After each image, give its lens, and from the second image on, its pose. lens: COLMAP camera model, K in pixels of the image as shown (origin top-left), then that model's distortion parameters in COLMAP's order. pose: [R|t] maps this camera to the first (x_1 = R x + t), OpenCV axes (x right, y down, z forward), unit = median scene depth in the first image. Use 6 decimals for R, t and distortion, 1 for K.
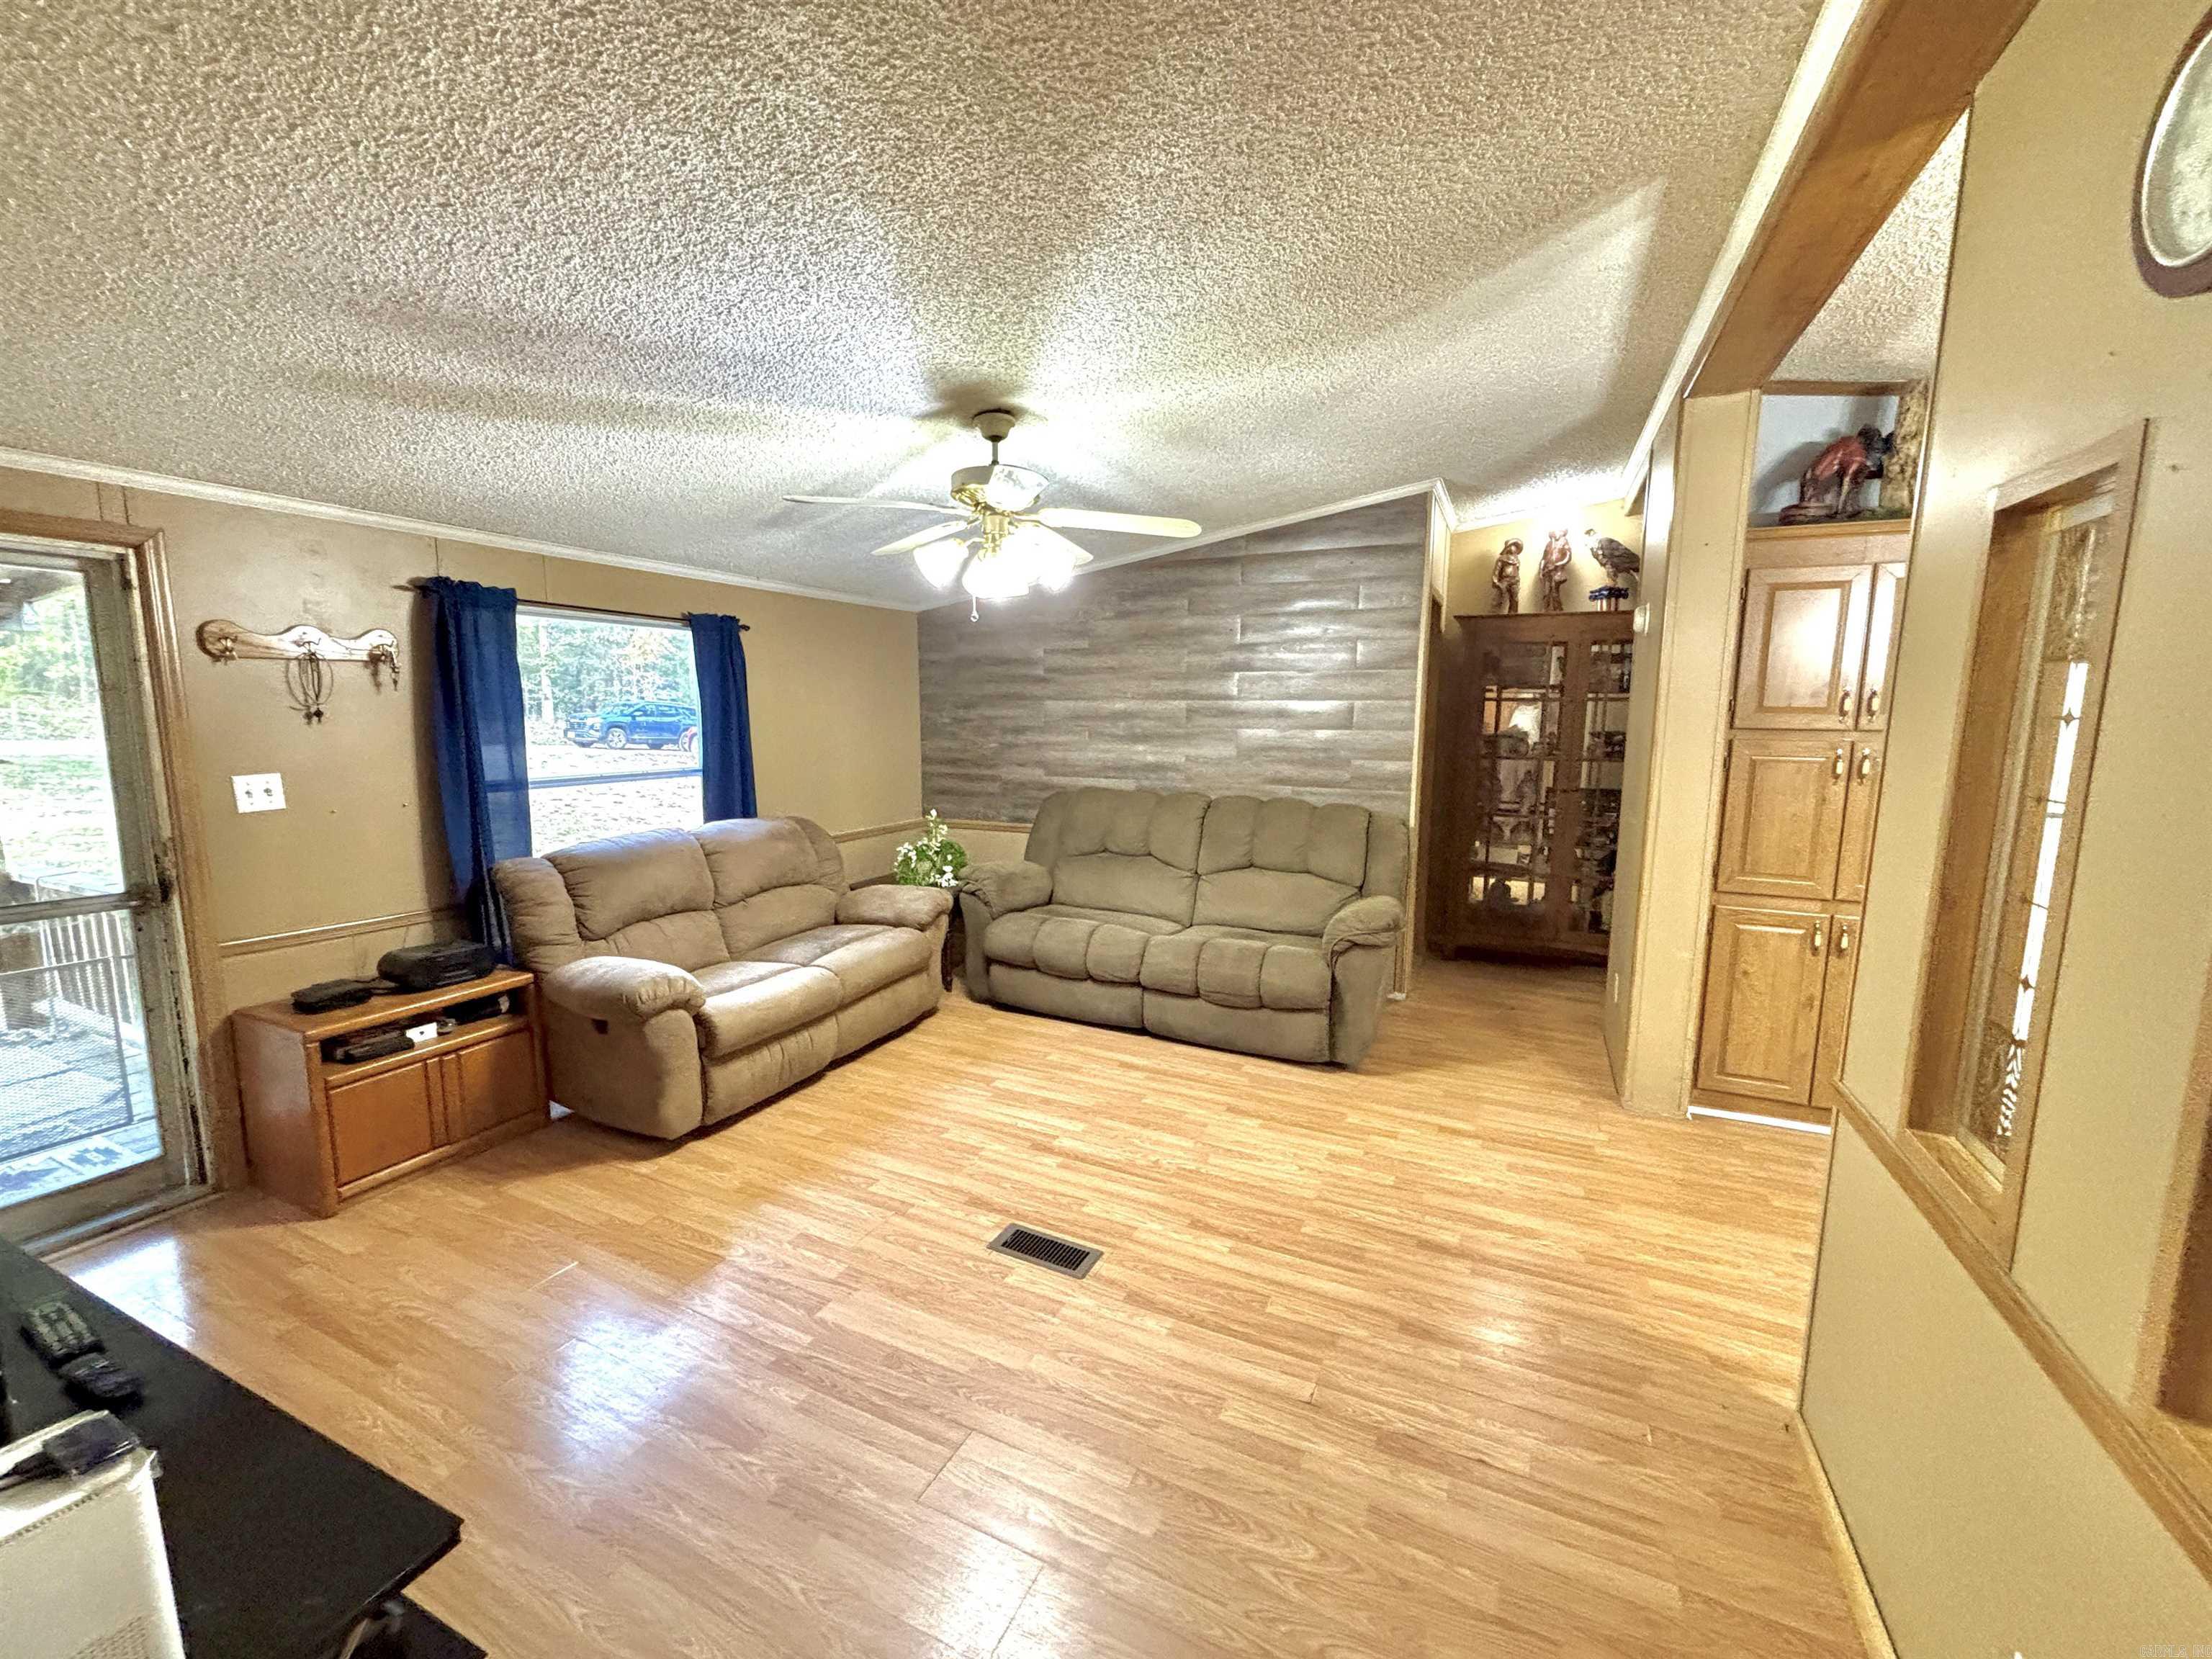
lens RADIAL K [[896.2, 0, 1106.0], [0, 896.2, 829.5], [0, 0, 1]] dist [0.028953, -0.000224]
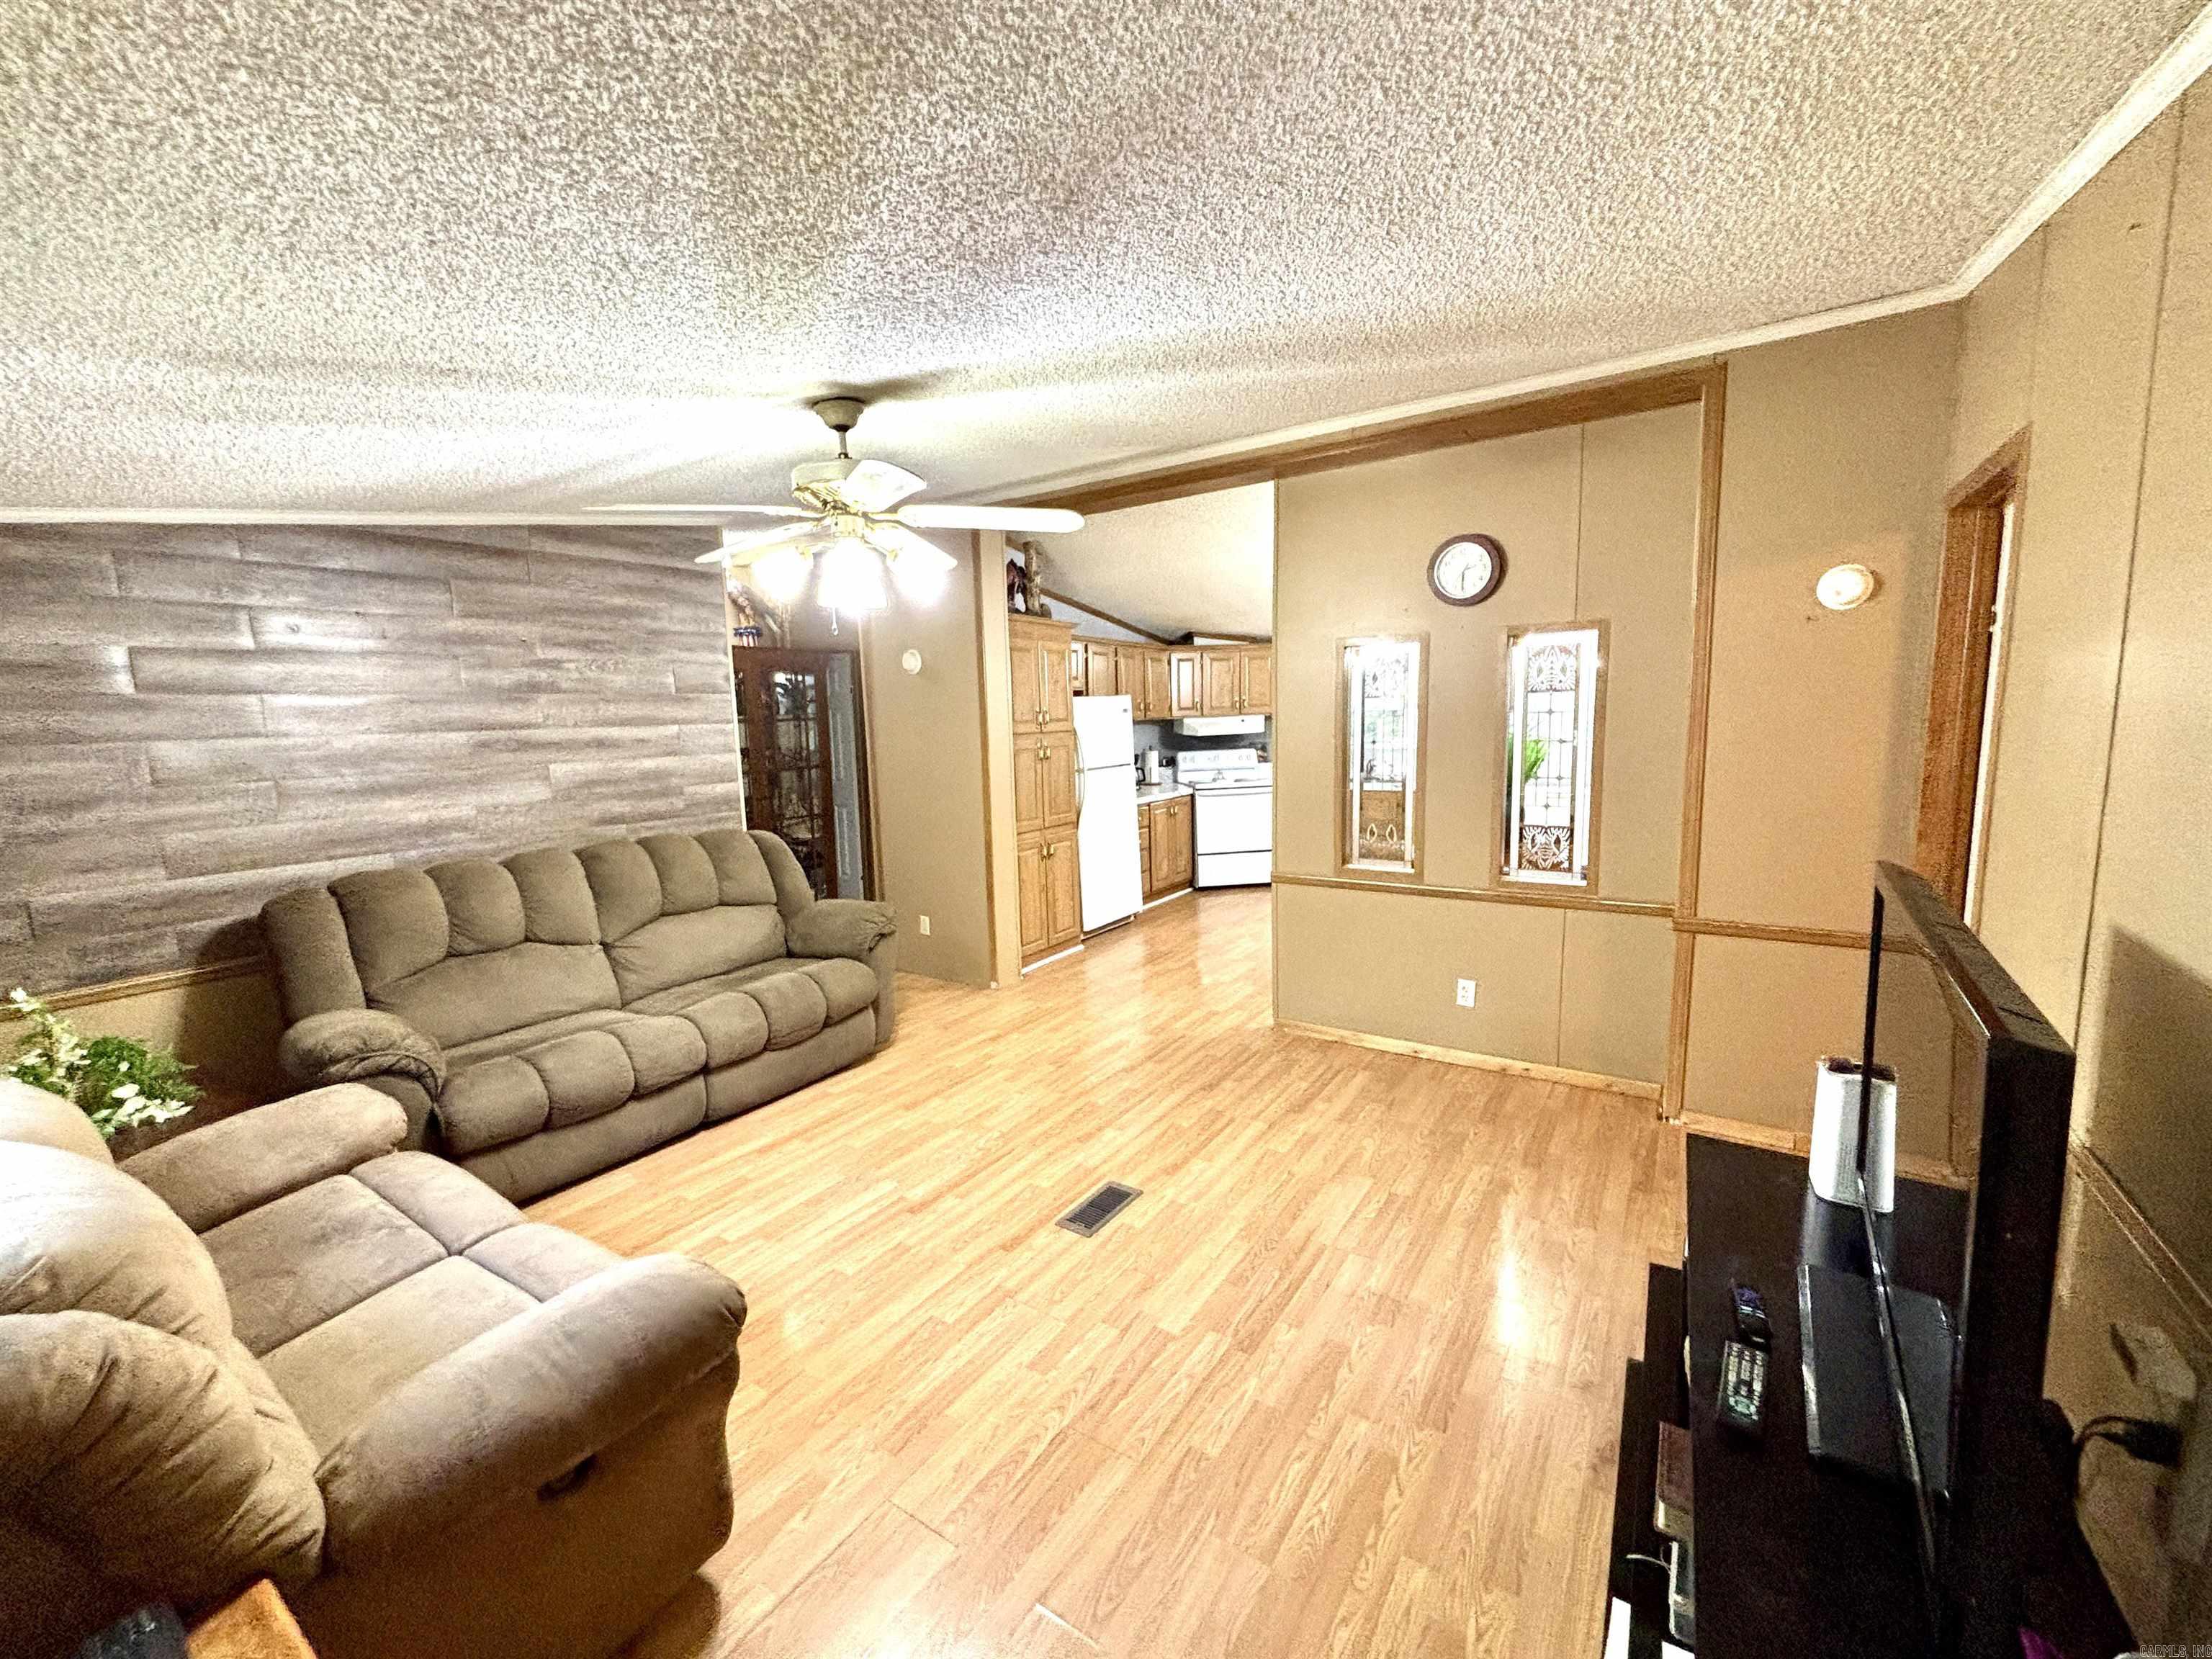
lens RADIAL K [[896.2, 0, 1106.0], [0, 896.2, 829.5], [0, 0, 1]] dist [0.028953, -0.000224]
pose [[0.146868, -0.142714, 0.978807, -0.734815], [0.167470, 0.978839, 0.117590, -0.085147], [-0.974876, 0.146651, 0.167661, 0.491106]]
